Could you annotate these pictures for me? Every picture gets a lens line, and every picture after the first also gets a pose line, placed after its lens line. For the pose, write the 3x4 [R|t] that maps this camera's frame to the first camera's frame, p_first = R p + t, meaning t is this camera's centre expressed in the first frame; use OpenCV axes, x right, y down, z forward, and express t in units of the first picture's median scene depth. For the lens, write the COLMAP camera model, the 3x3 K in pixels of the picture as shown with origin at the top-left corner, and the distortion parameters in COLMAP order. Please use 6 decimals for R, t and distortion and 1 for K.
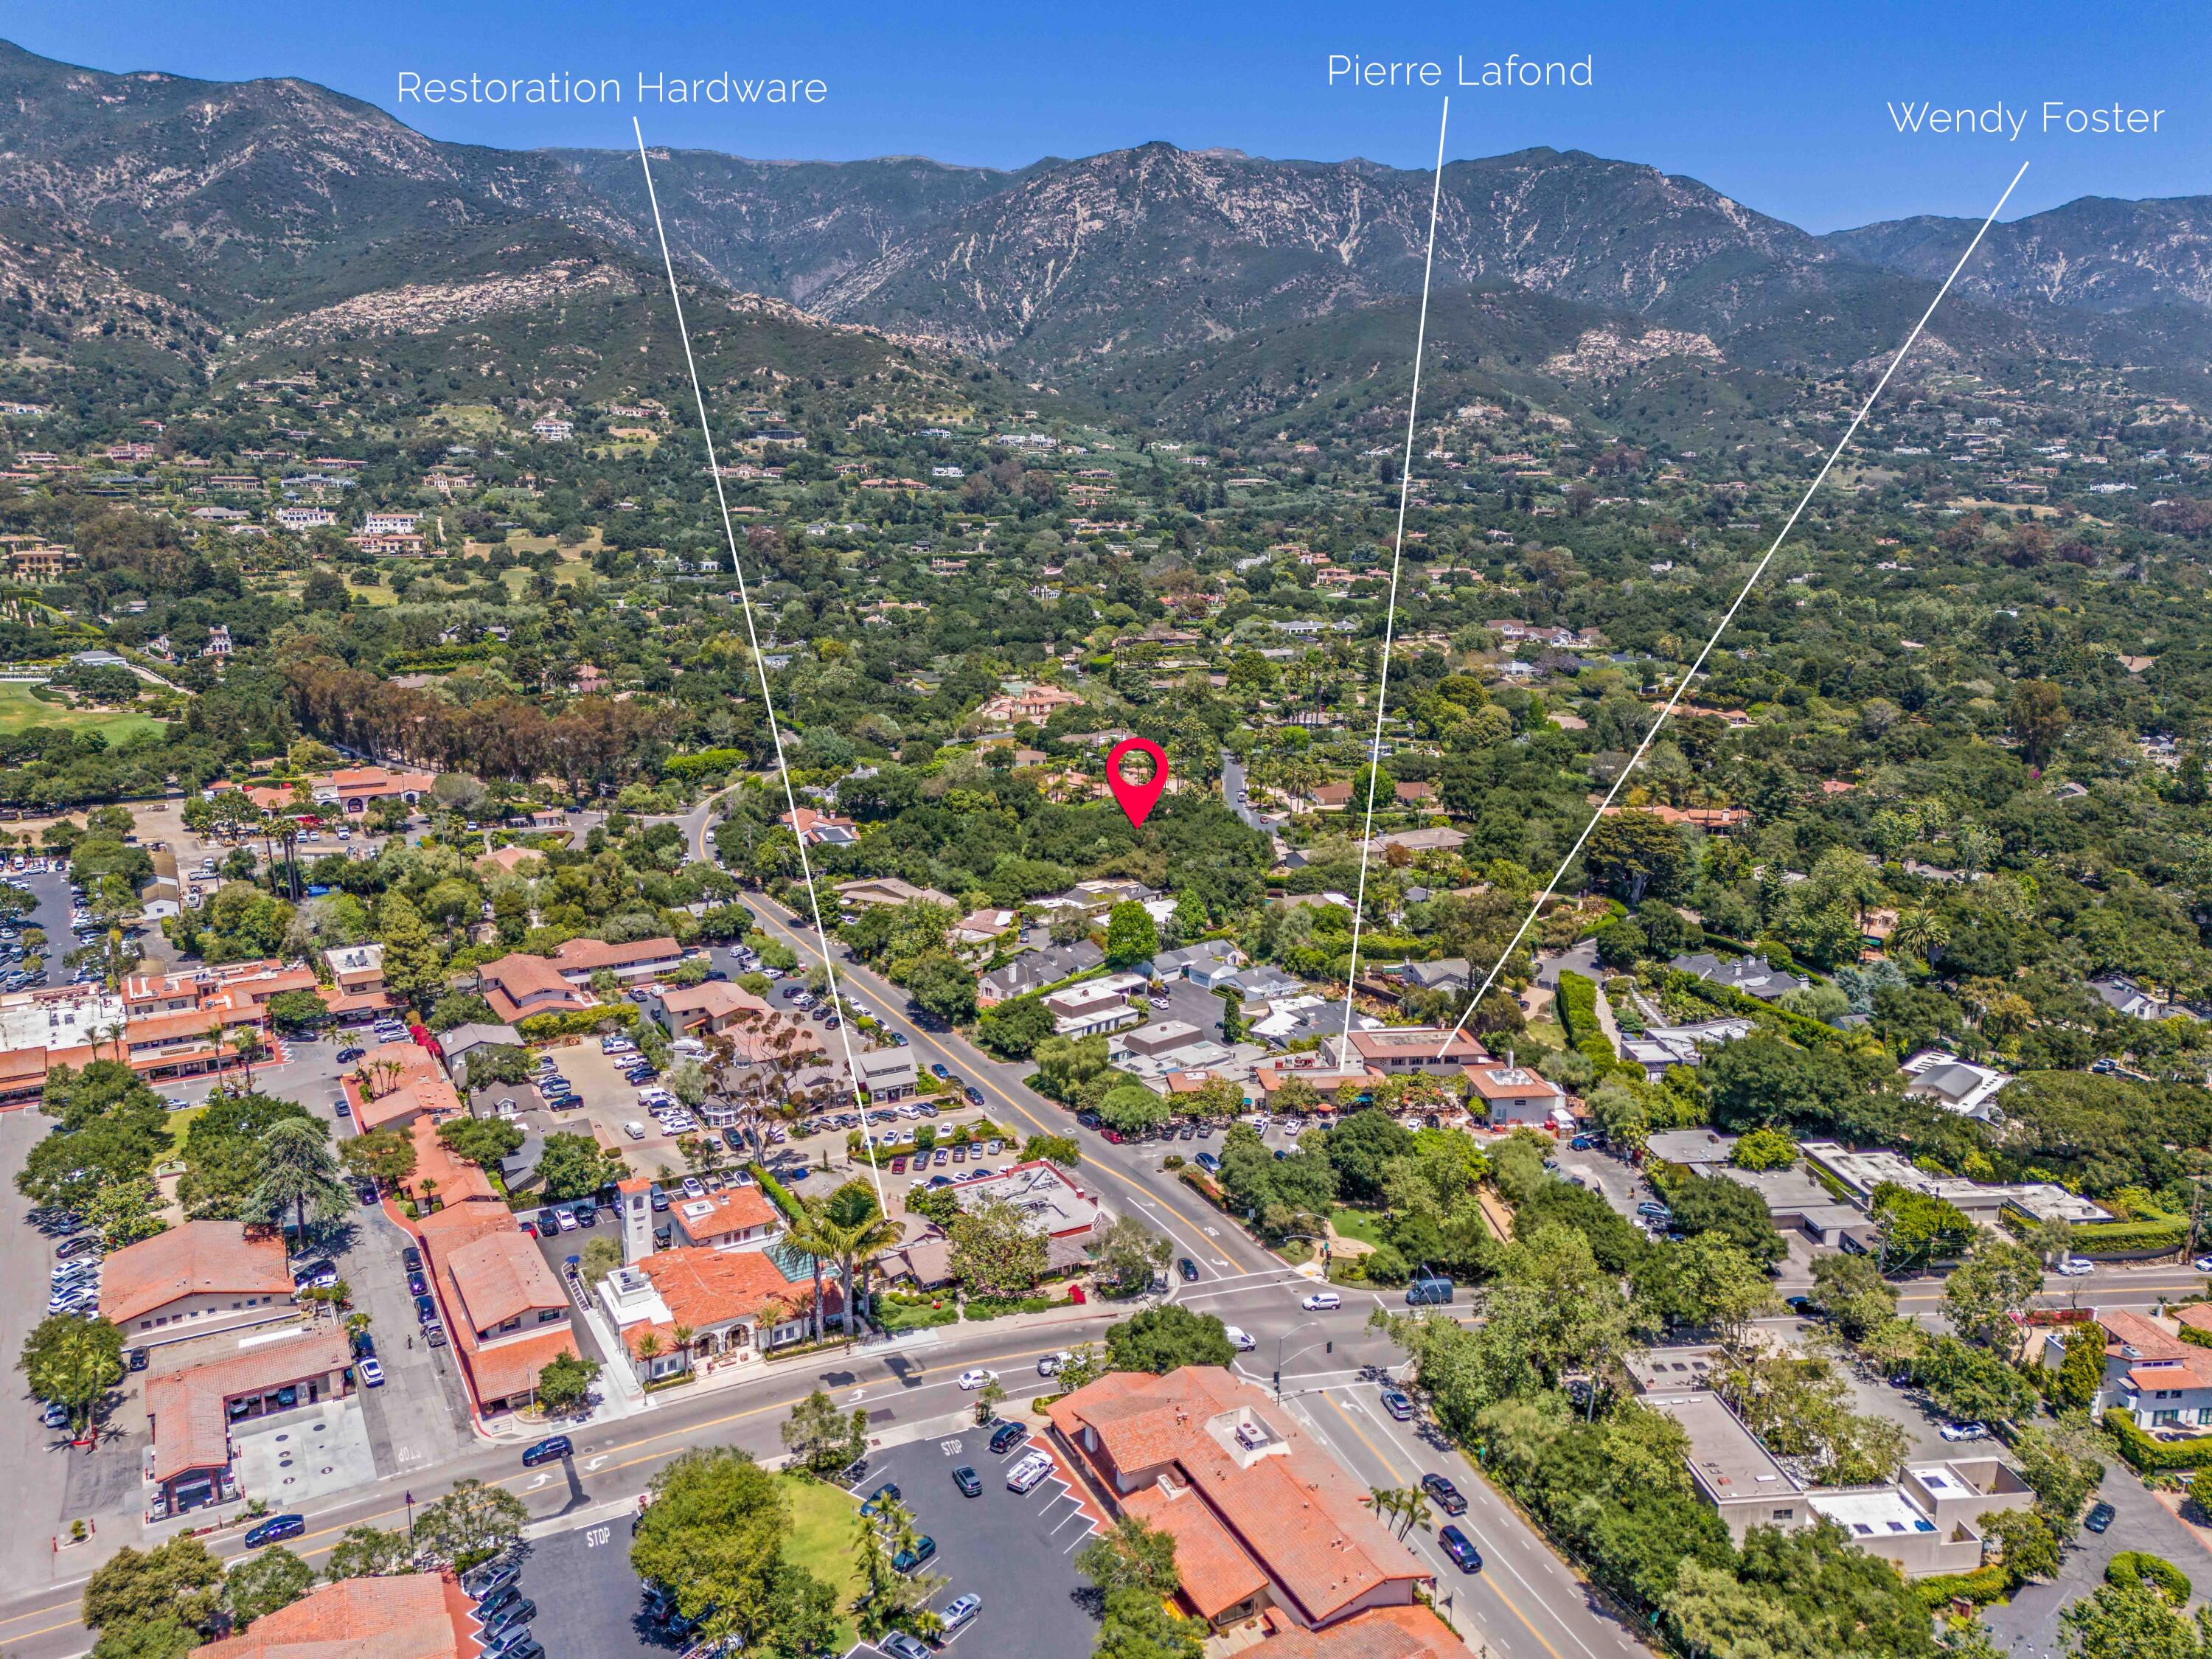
lens RADIAL K [[1616.8, 0, 1106.0], [0, 1616.8, 829.5], [0, 0, 1]] dist [0.086381, -0.092871]
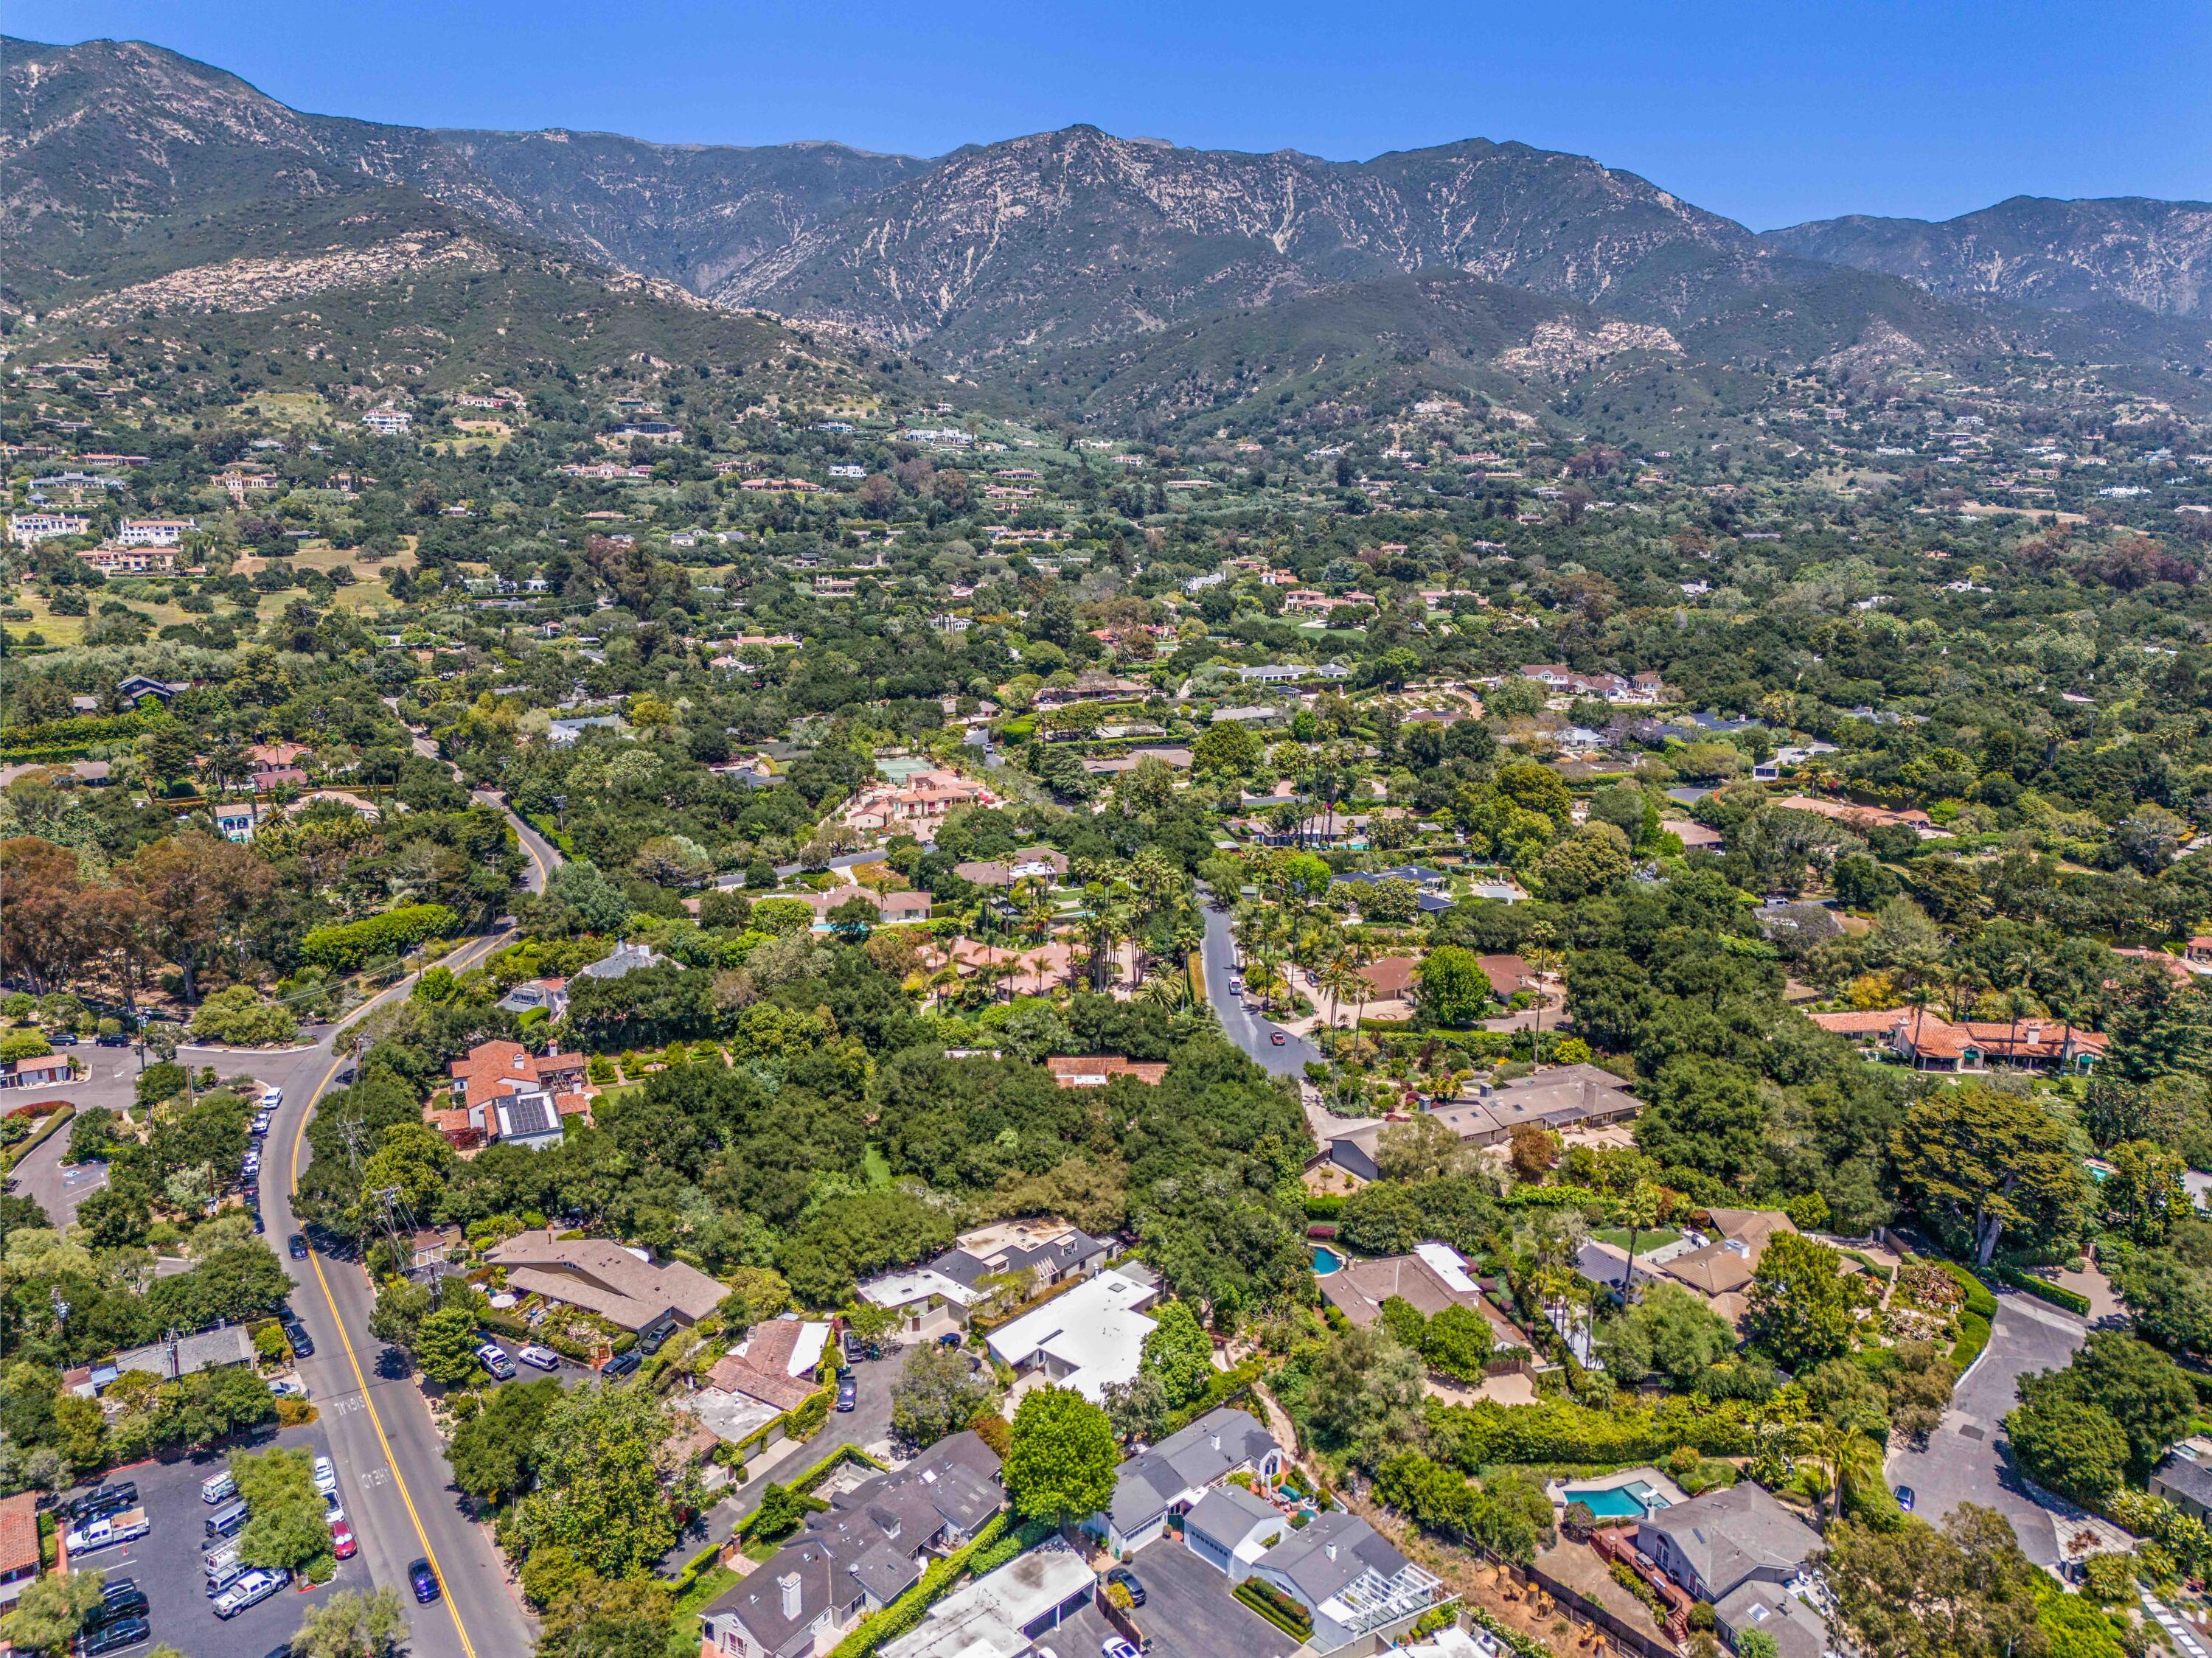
lens RADIAL K [[1620.9, 0, 1102.0], [0, 1620.9, 836.5], [0, 0, 1]] dist [0.077698, -0.074851]
pose [[0.999131, -0.007598, 0.040982, 0.001955], [0.007458, 0.999966, 0.003563, -0.024182], [-0.041007, -0.003254, 0.999154, 0.110420]]
